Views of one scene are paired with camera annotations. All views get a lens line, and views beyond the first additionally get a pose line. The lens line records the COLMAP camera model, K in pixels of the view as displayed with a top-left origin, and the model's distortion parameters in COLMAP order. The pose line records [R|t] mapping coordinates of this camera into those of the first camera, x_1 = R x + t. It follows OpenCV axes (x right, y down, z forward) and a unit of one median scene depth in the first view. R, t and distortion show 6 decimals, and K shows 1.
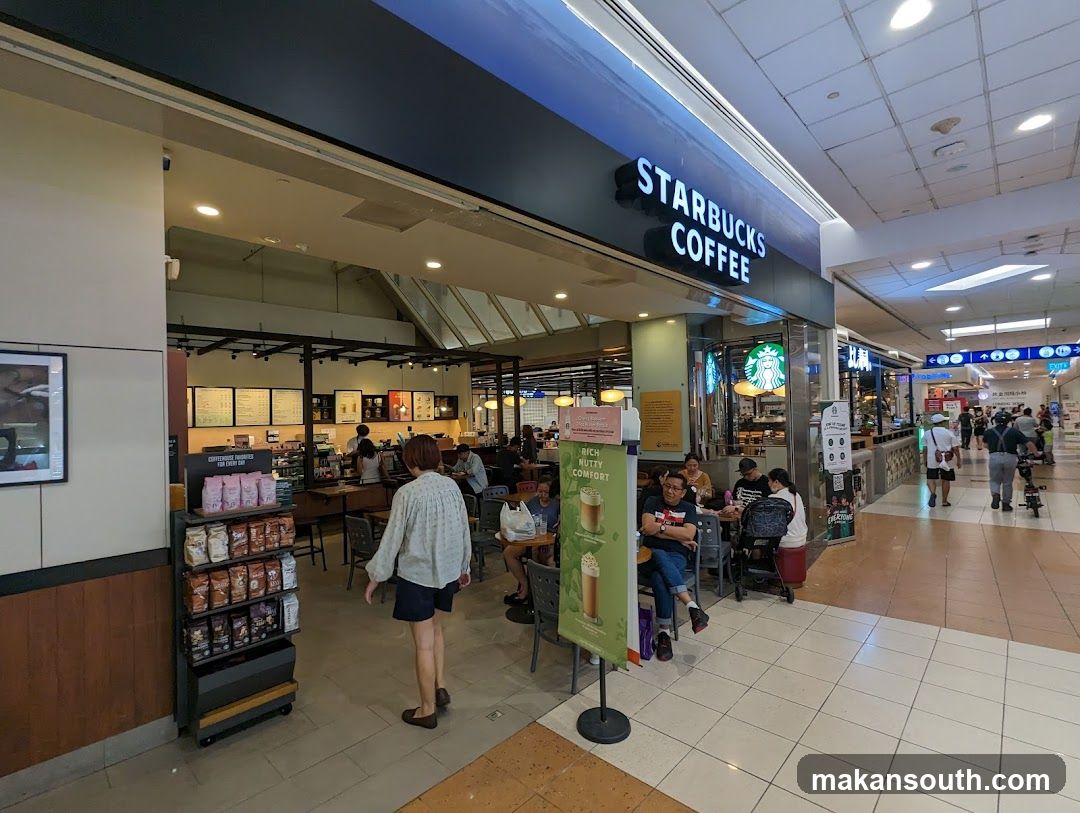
lens RADIAL K [[514.0, 0, 535.9], [0, 514.0, 407.0], [0, 0, 1]] dist [-0.000343, 0.000093]
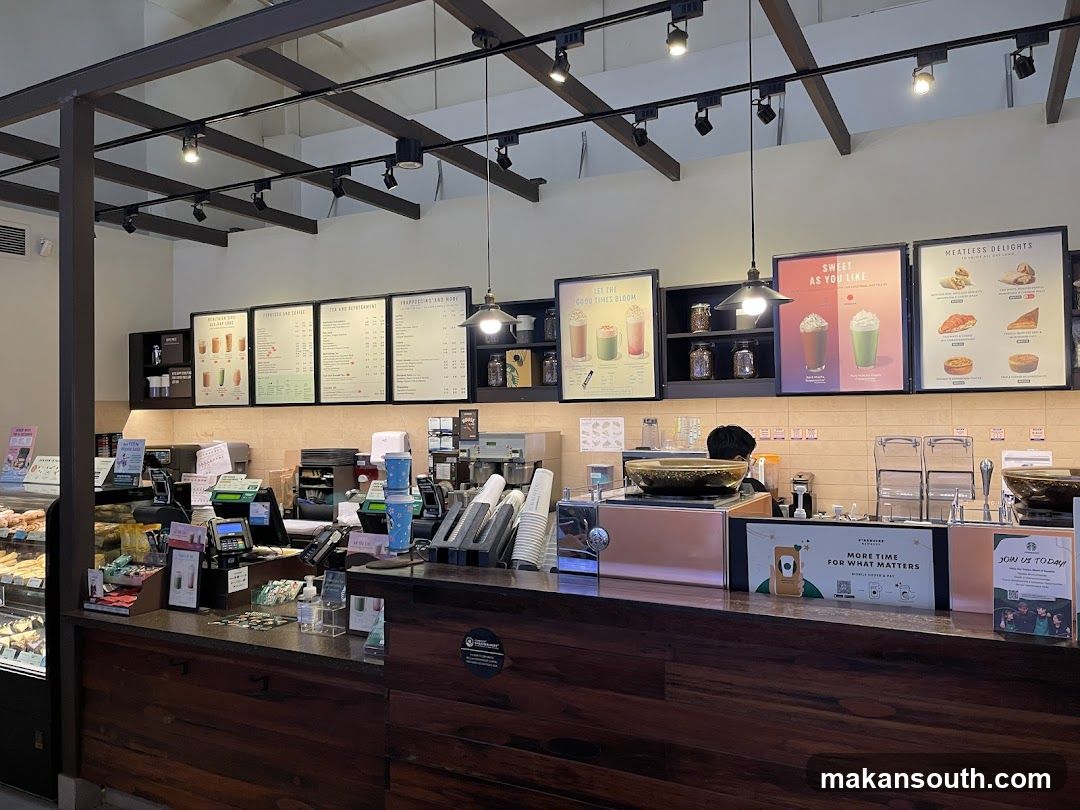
lens RADIAL K [[813.4, 0, 540.0], [0, 813.4, 405.0], [0, 0, 1]] dist [0.057619, -0.001200]
pose [[0.265195, 0.013027, -0.964107, 0.035903], [0.021370, 0.999584, 0.019385, 0.026322], [0.963958, -0.025744, 0.264807, 0.887628]]
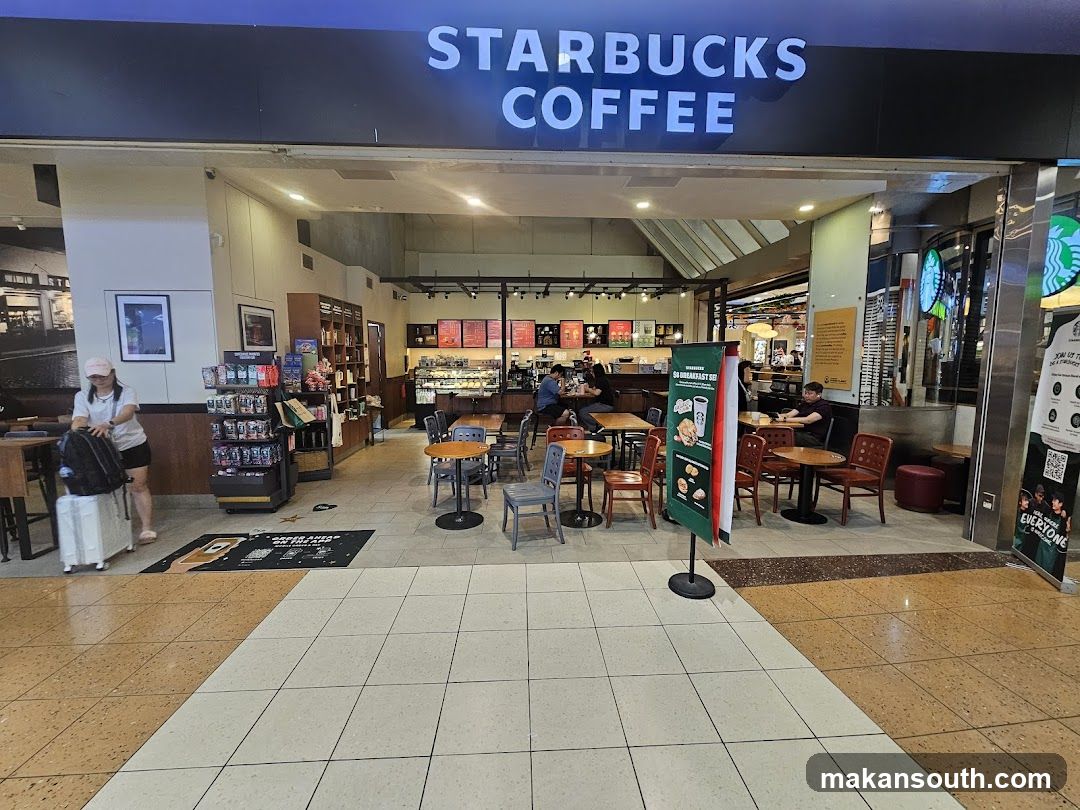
lens RADIAL K [[446.1, 0, 542.7], [0, 446.1, 404.1], [0, 0, 1]] dist [-0.002053, -0.000044]
pose [[0.726800, 0.102473, -0.679162, 0.329709], [-0.006504, 0.989791, 0.142381, 0.013977], [0.686818, -0.099065, 0.720046, 0.186280]]
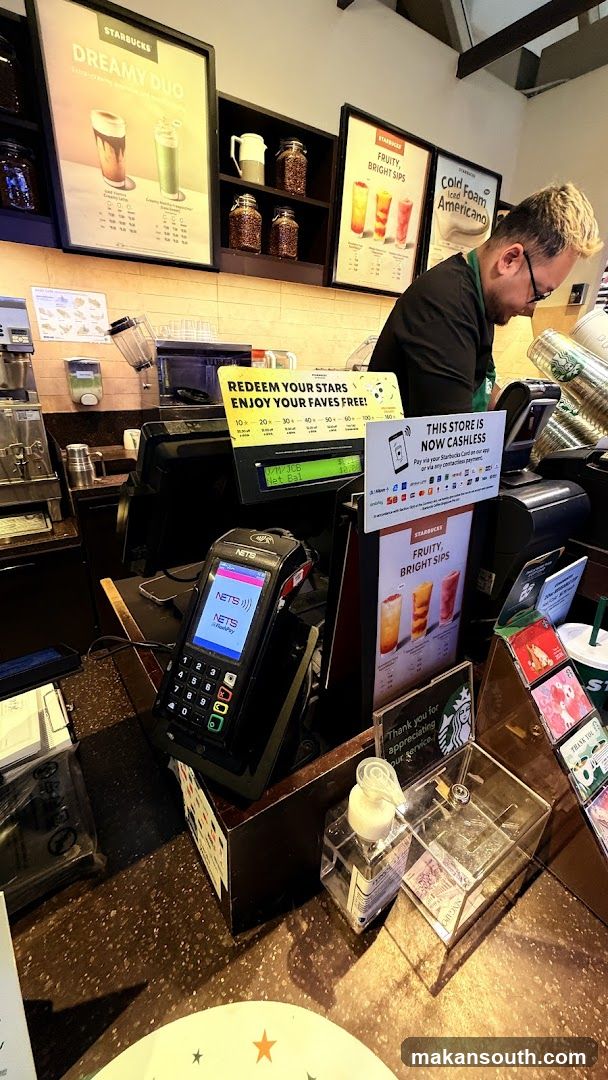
lens RADIAL K [[432.1, 0, 304.0], [0, 432.1, 540.0], [0, 0, 1]] dist [-0.000461, -0.000098]
pose [[0.976656, 0.145448, -0.158074, -0.275847], [-0.065462, 0.902409, 0.425880, 0.055425], [0.204590, -0.405590, 0.890864, 0.856374]]
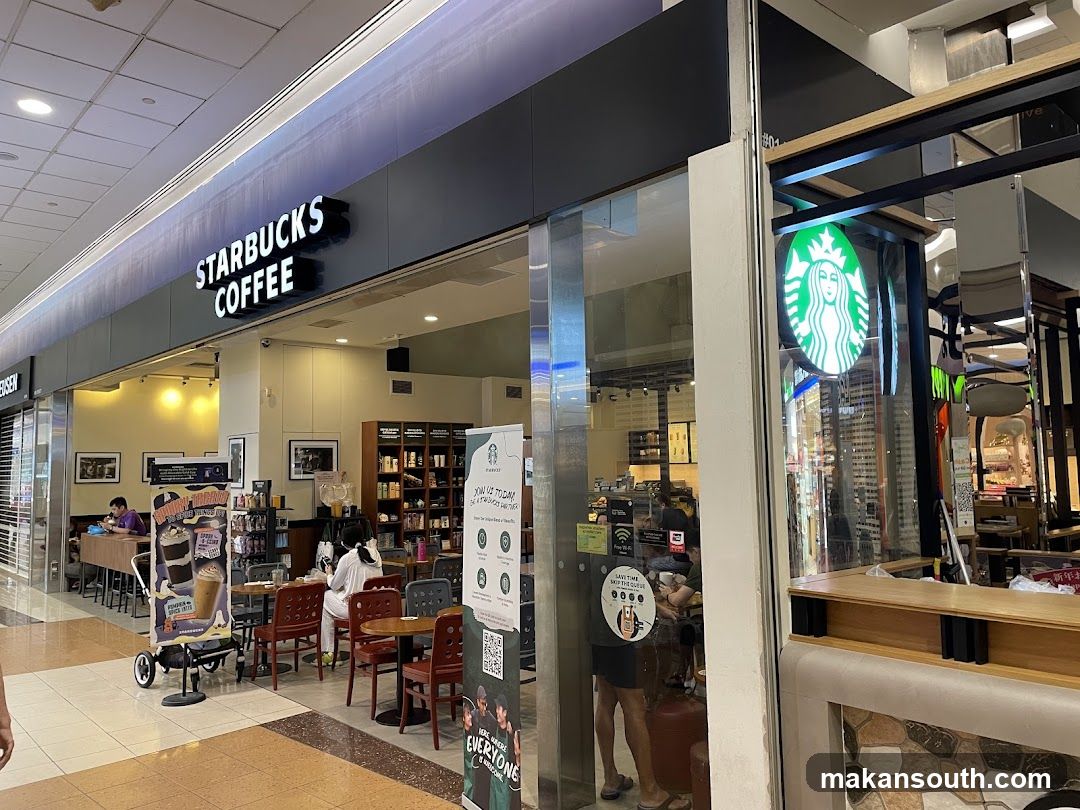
lens RADIAL K [[813.4, 0, 540.0], [0, 813.4, 405.0], [0, 0, 1]] dist [0.057619, -0.001200]
pose [[-0.081505, -0.051197, -0.995357, 0.772840], [0.036612, 0.997852, -0.054324, 0.002732], [0.996000, -0.040870, -0.079456, 0.715955]]
